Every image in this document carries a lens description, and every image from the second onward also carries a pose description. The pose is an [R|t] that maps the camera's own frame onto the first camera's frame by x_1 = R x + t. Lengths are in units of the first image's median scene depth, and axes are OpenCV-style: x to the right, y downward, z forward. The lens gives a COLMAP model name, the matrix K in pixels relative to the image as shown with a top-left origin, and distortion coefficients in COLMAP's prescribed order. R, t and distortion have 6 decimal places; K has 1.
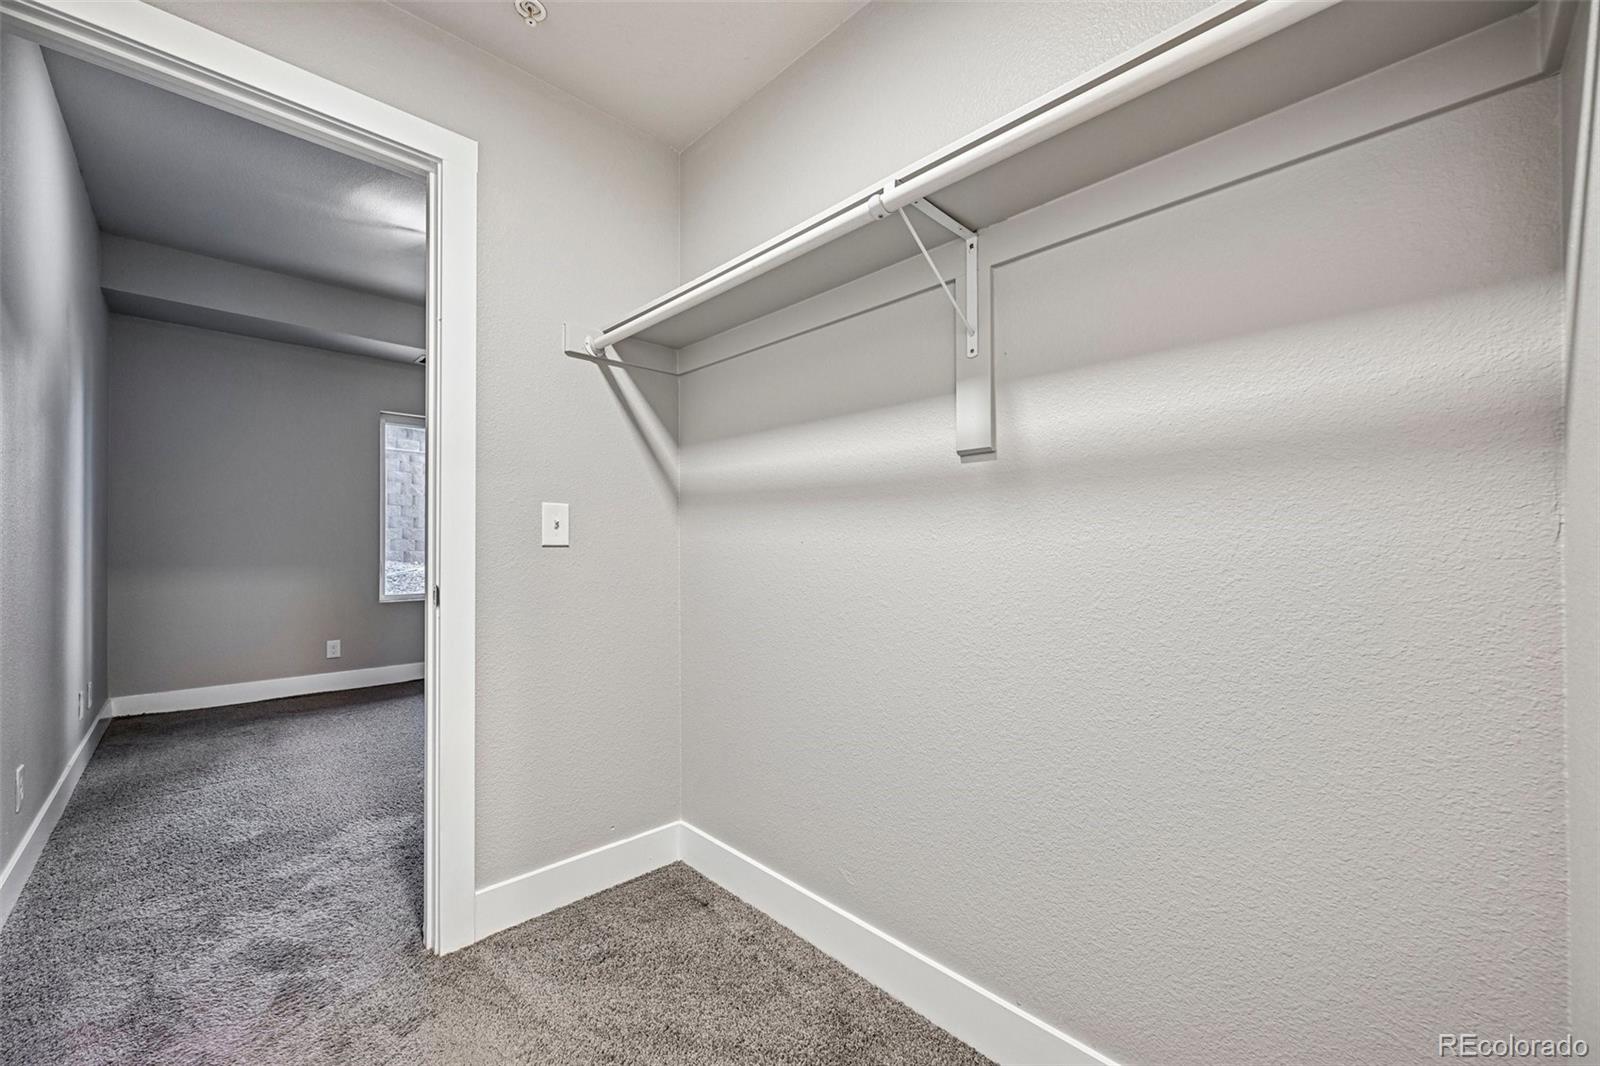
lens RADIAL K [[624.4, 0, 802.3], [0, 624.4, 542.0], [0, 0, 1]] dist [-0.001498, 0.000578]
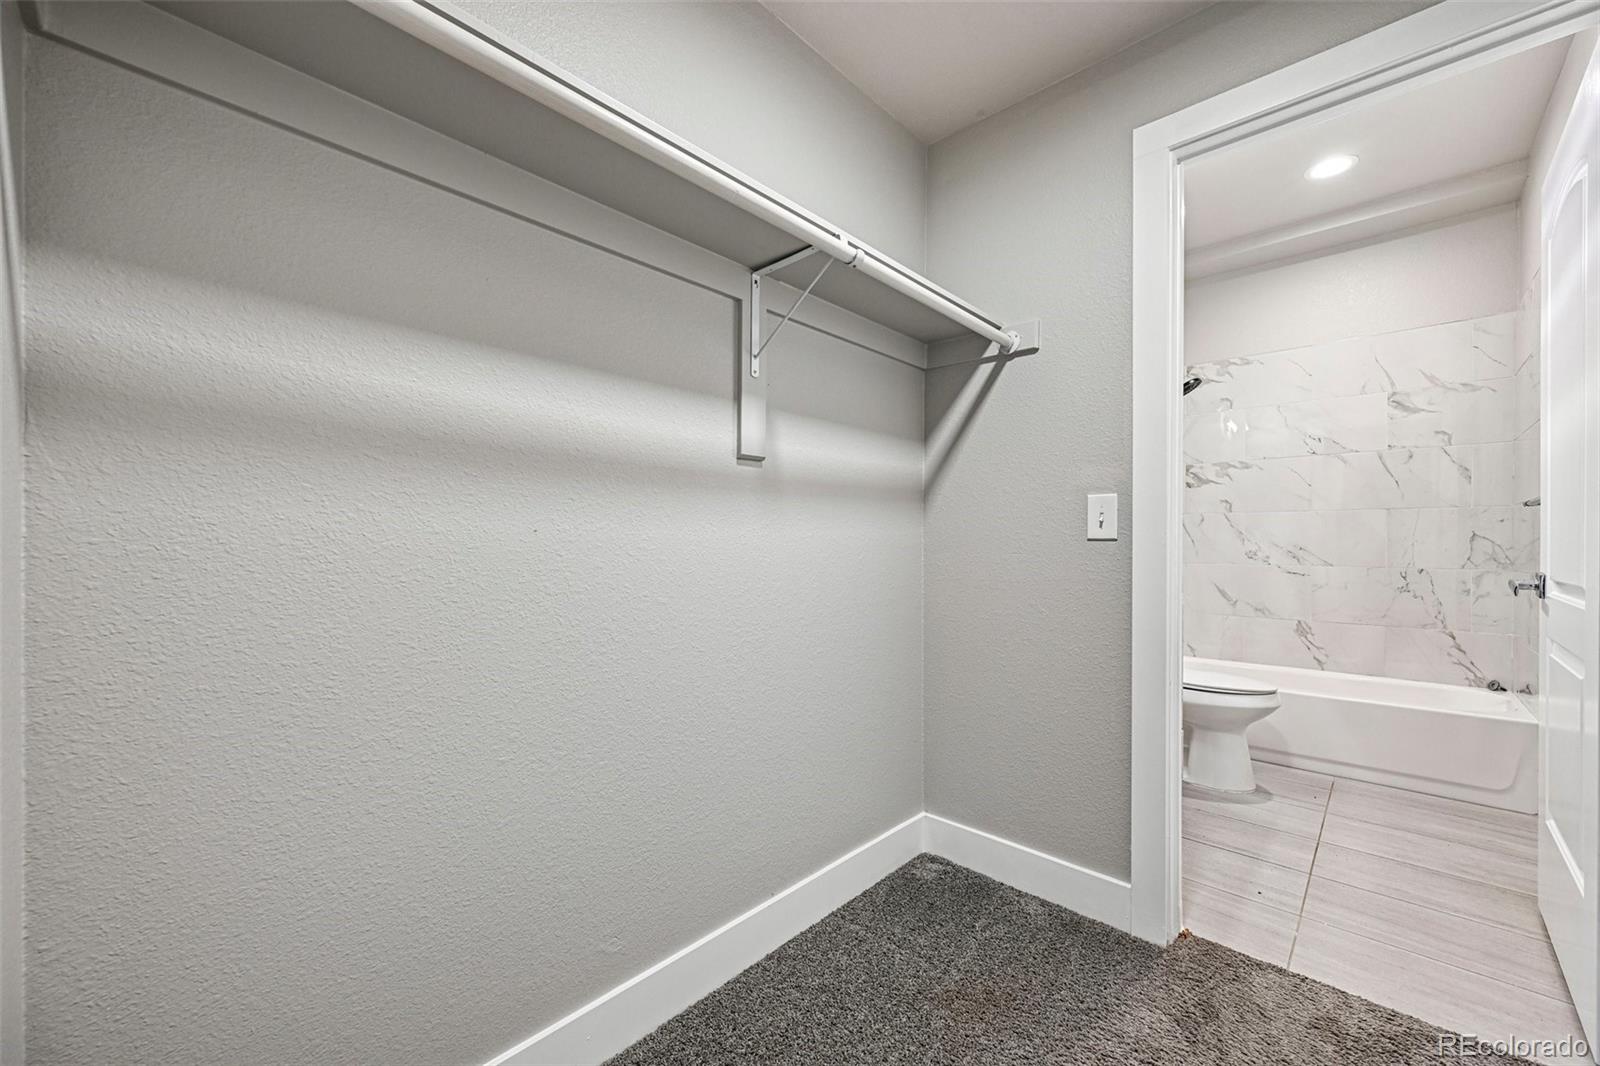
lens RADIAL K [[632.4, 0, 797.8], [0, 632.4, 542.1], [0, 0, 1]] dist [-0.000018, -0.000118]
pose [[-0.040862, -0.000961, 0.999164, -0.919142], [-0.011880, 0.999929, 0.000476, 0.010746], [-0.999094, -0.011851, -0.040870, 0.968693]]
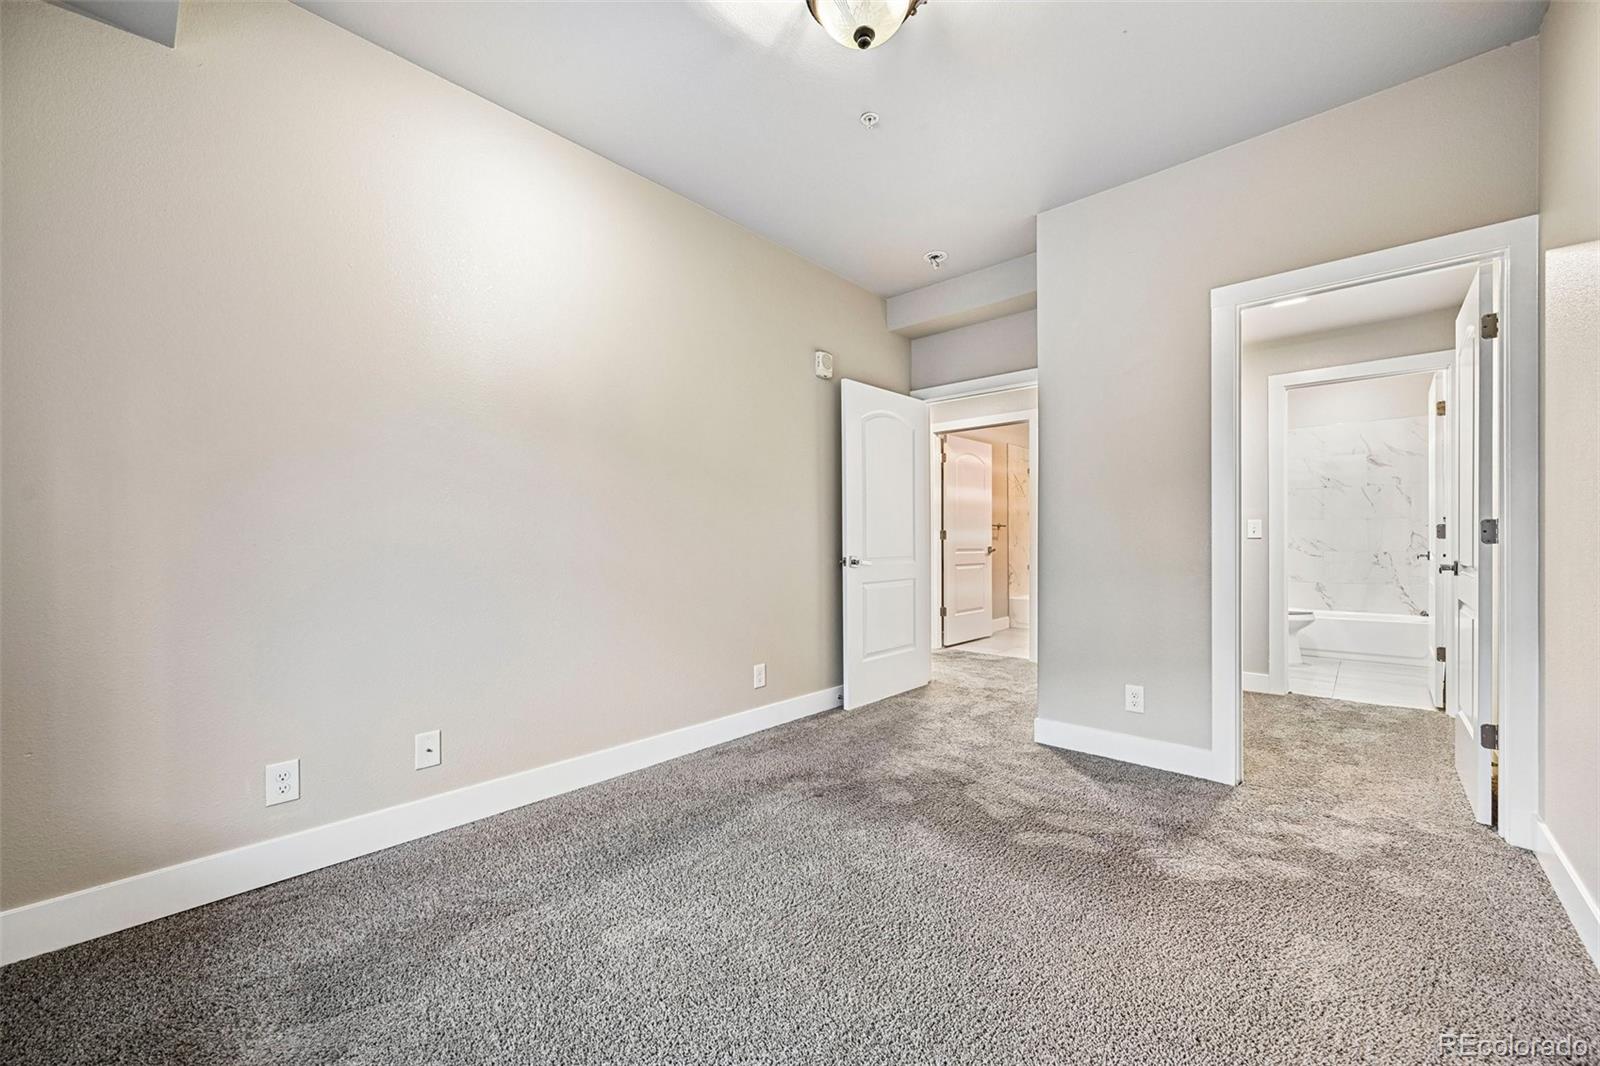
lens RADIAL K [[624.4, 0, 802.3], [0, 624.4, 542.0], [0, 0, 1]] dist [-0.001498, 0.000578]
pose [[-0.059720, -0.007473, 0.998187, -1.867069], [-0.005400, 0.999960, 0.007163, 0.009231], [-0.998201, -0.004963, -0.059758, 1.947758]]
